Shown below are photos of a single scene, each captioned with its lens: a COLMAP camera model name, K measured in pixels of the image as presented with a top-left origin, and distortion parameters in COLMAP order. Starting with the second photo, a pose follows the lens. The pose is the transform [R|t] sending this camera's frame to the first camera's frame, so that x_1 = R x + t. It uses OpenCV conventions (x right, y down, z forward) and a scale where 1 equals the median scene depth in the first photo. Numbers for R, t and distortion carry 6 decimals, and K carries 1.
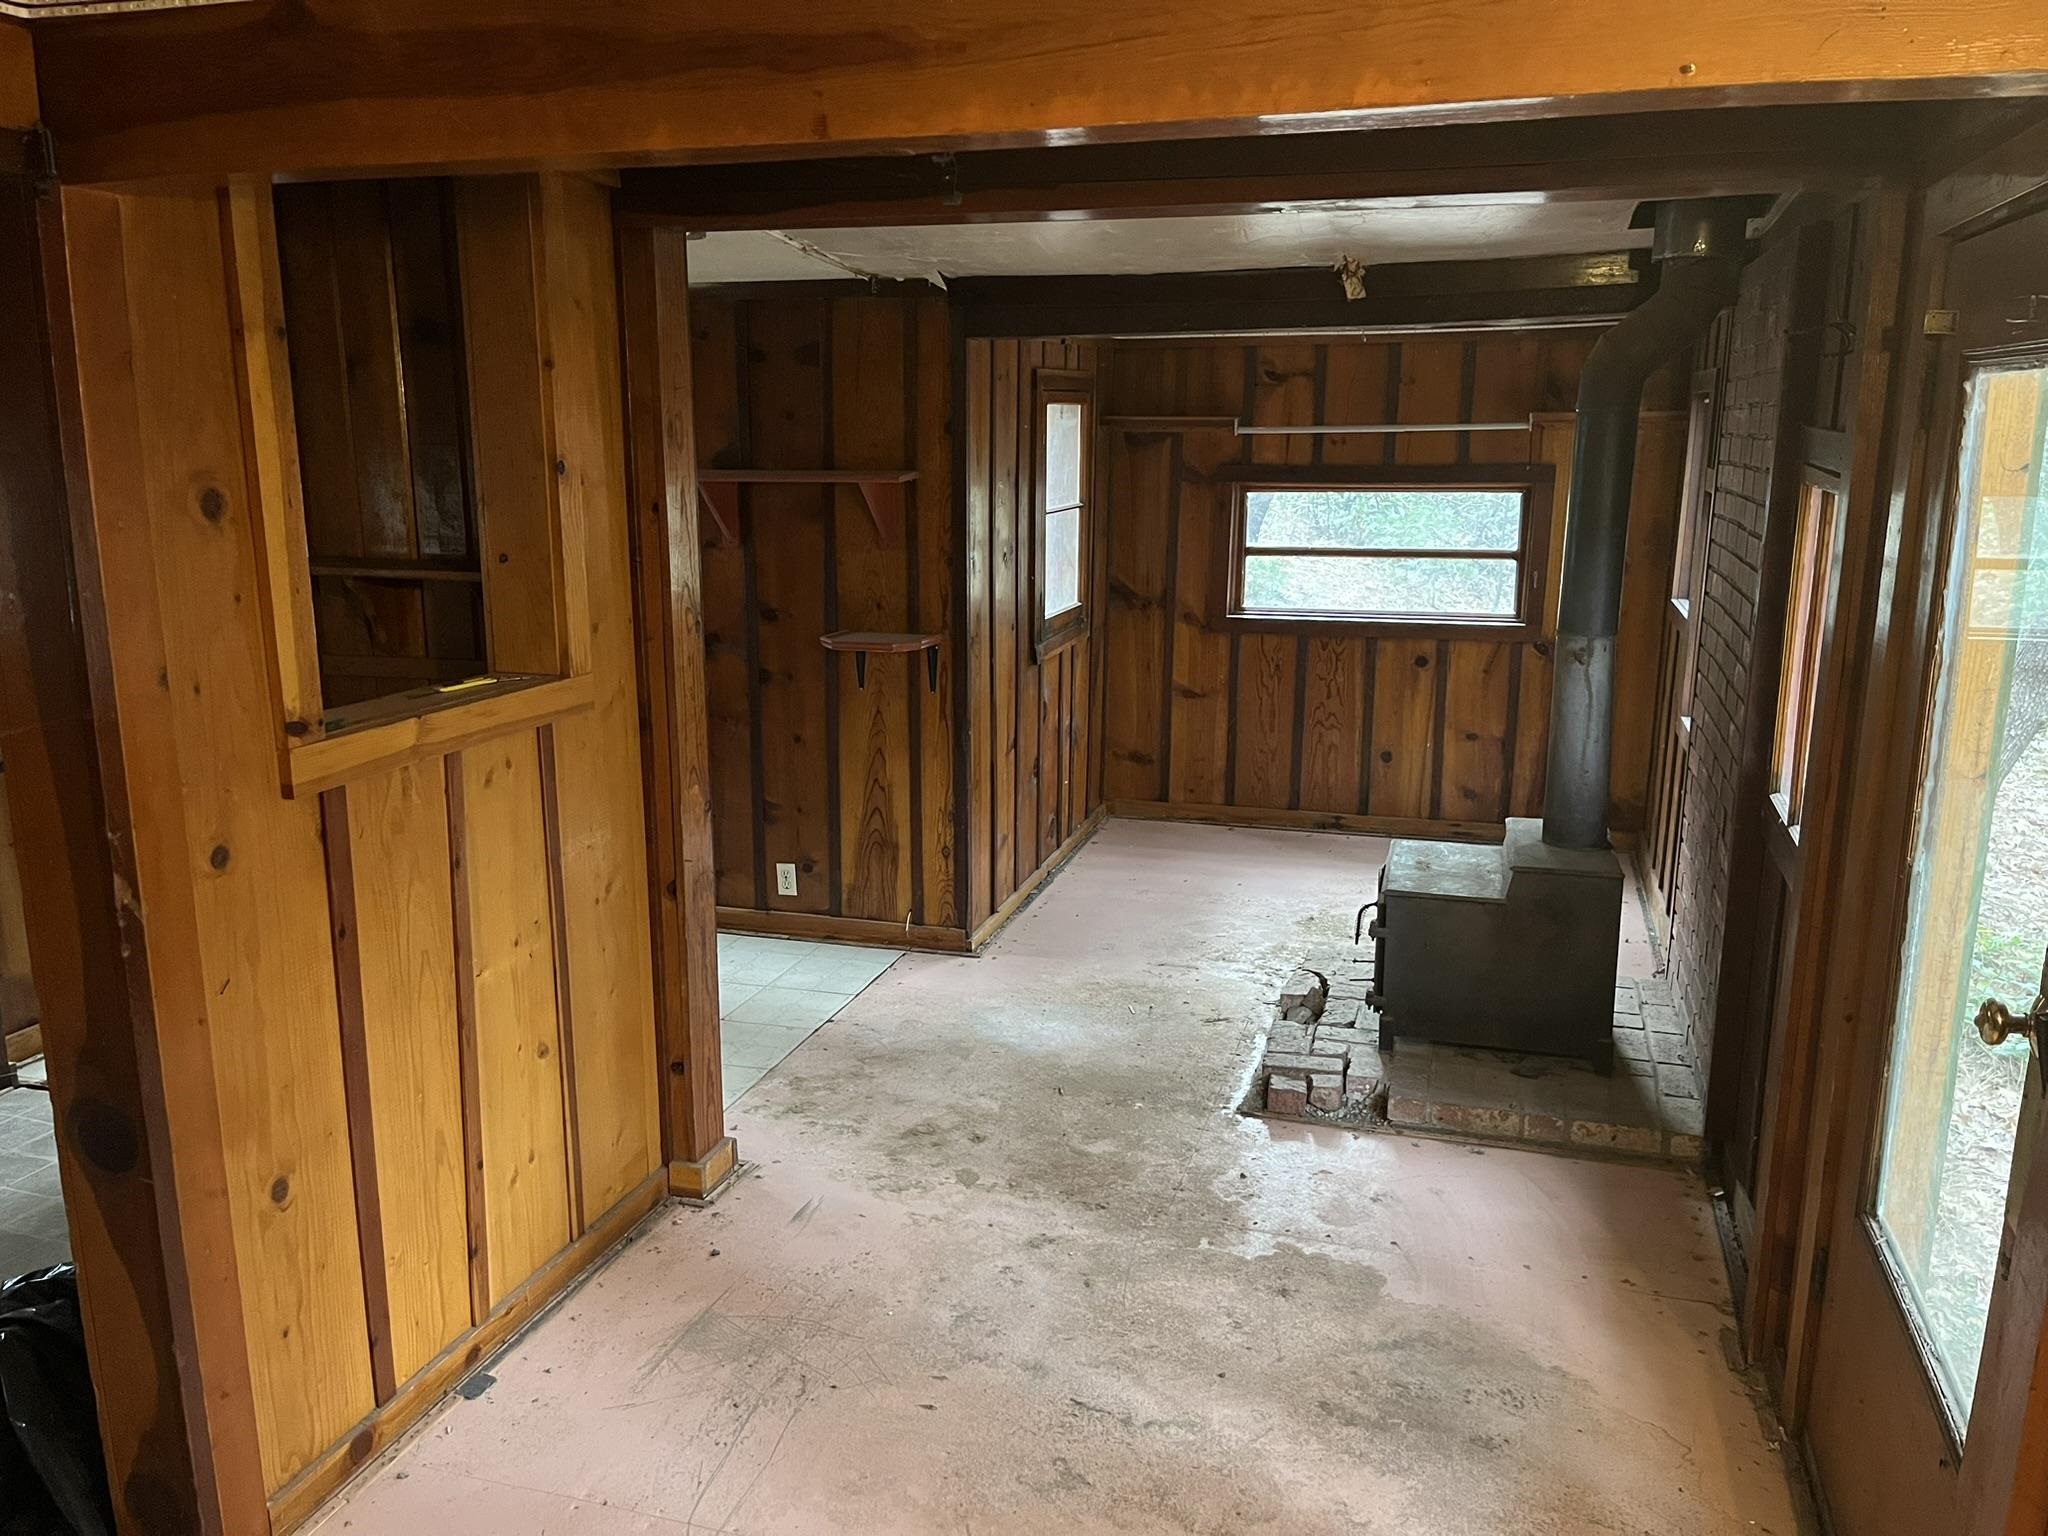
lens RADIAL K [[1553.2, 0, 1025.8], [0, 1553.2, 767.6], [0, 0, 1]] dist [0.016397, -0.038950]
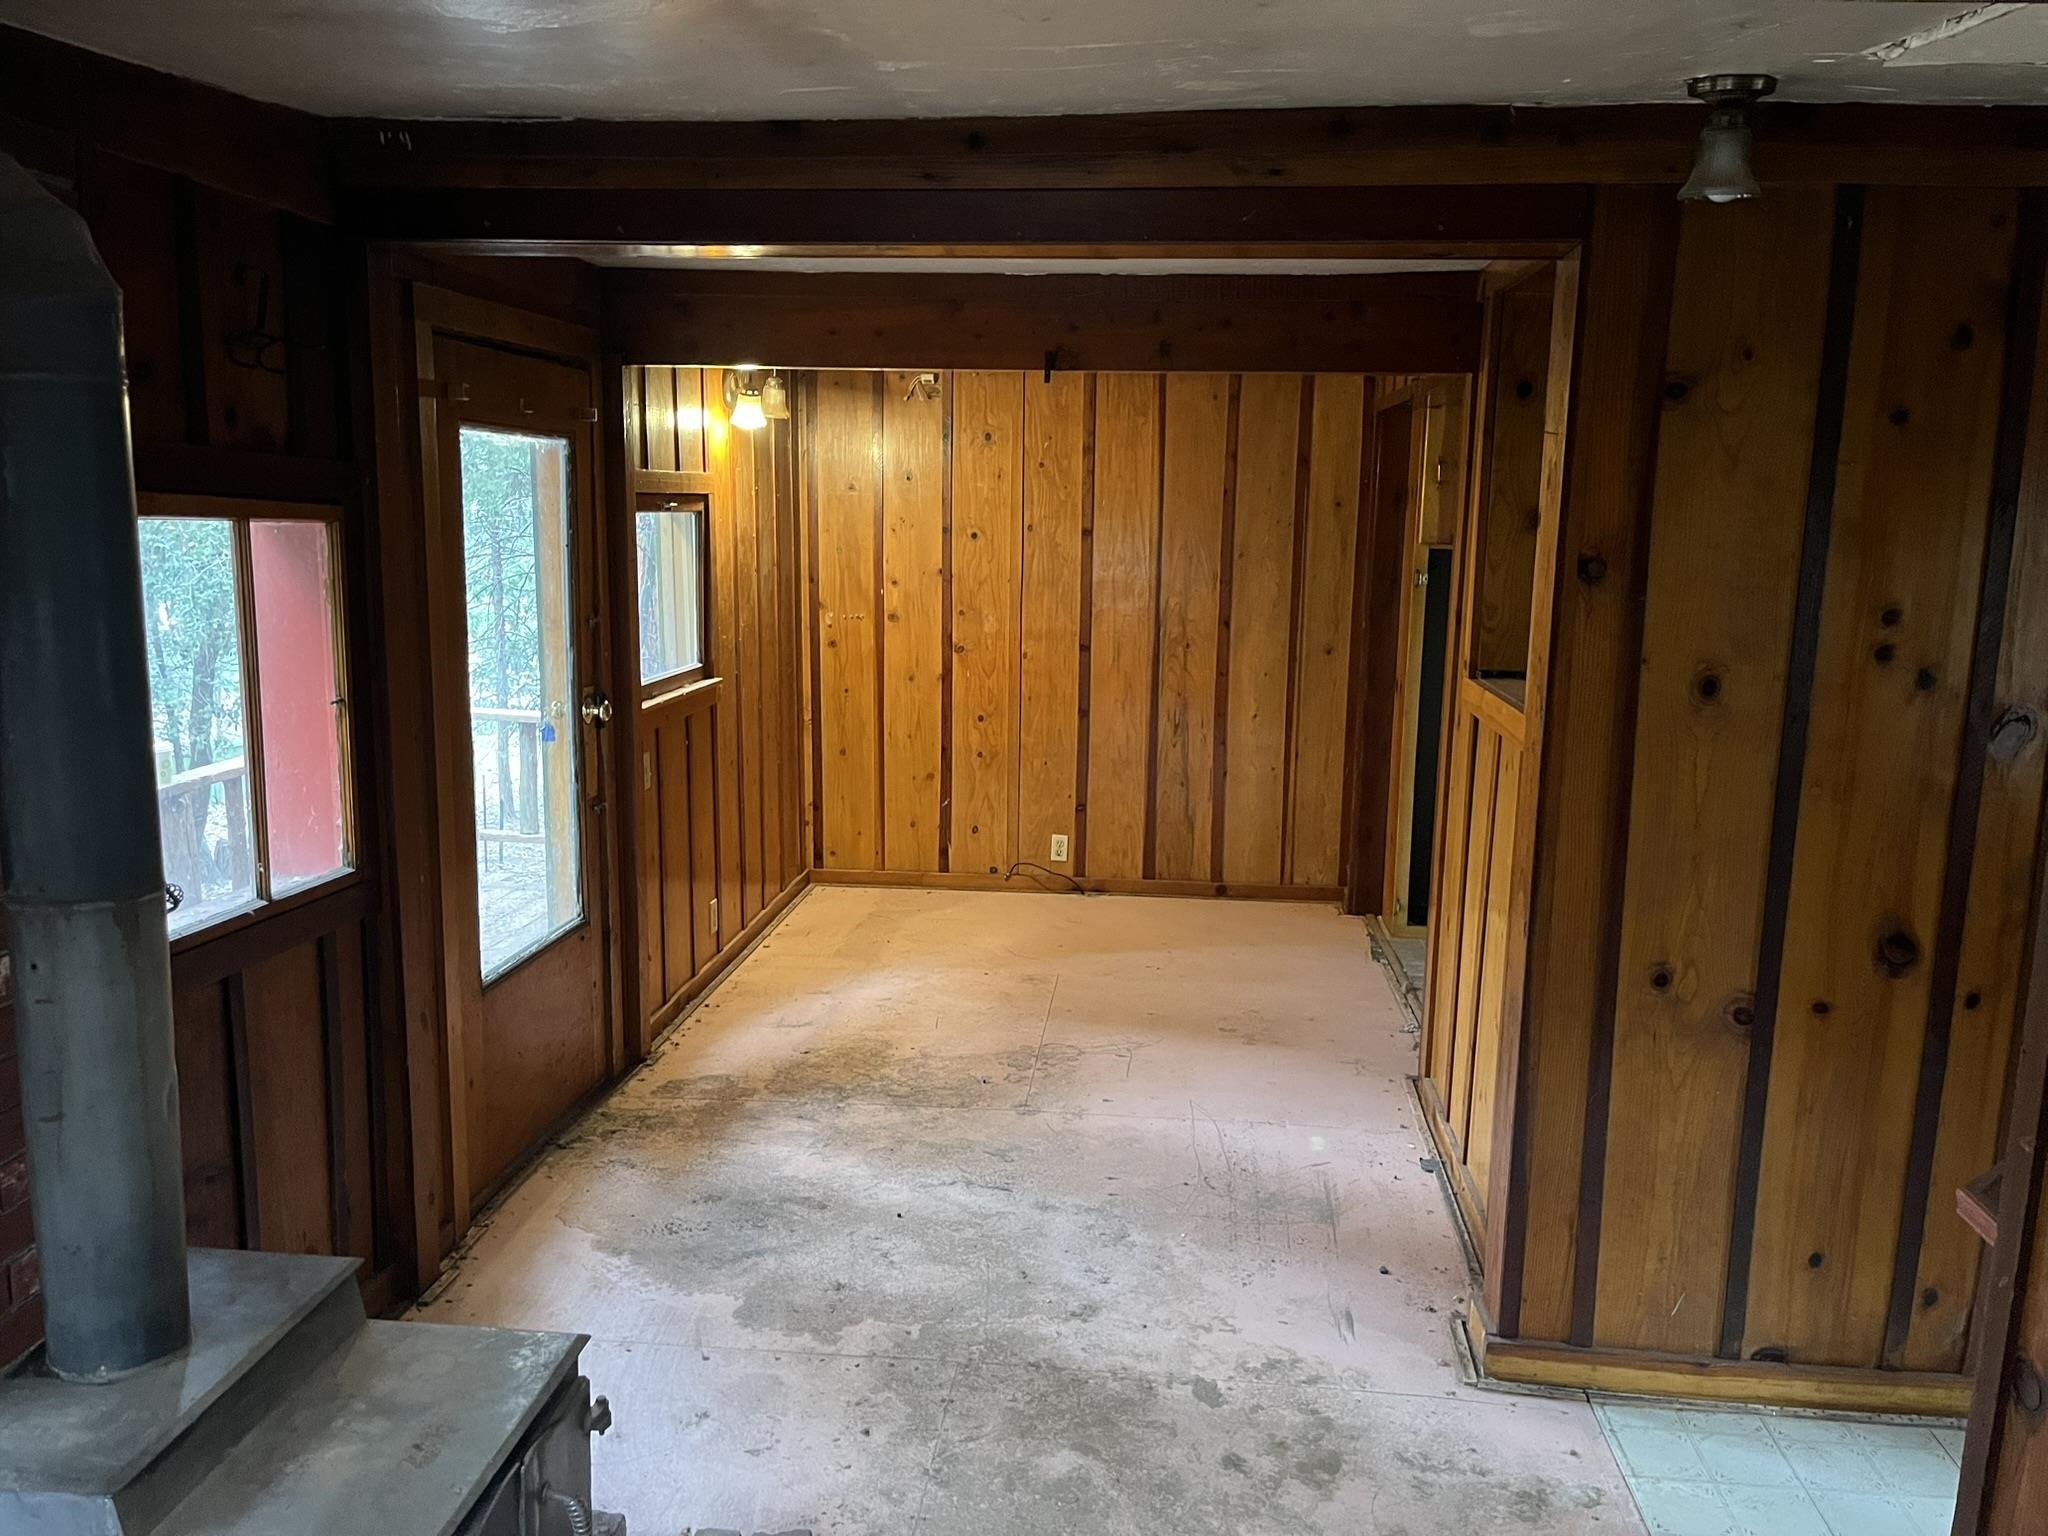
lens RADIAL K [[1553.2, 0, 1024.8], [0, 1553.2, 770.2], [0, 0, 1]] dist [0.016397, -0.038950]
pose [[-0.982270, 0.010937, -0.187152, 0.223639], [-0.060359, 0.926689, 0.370950, -0.363808], [0.177488, 0.375670, -0.909599, 1.754032]]
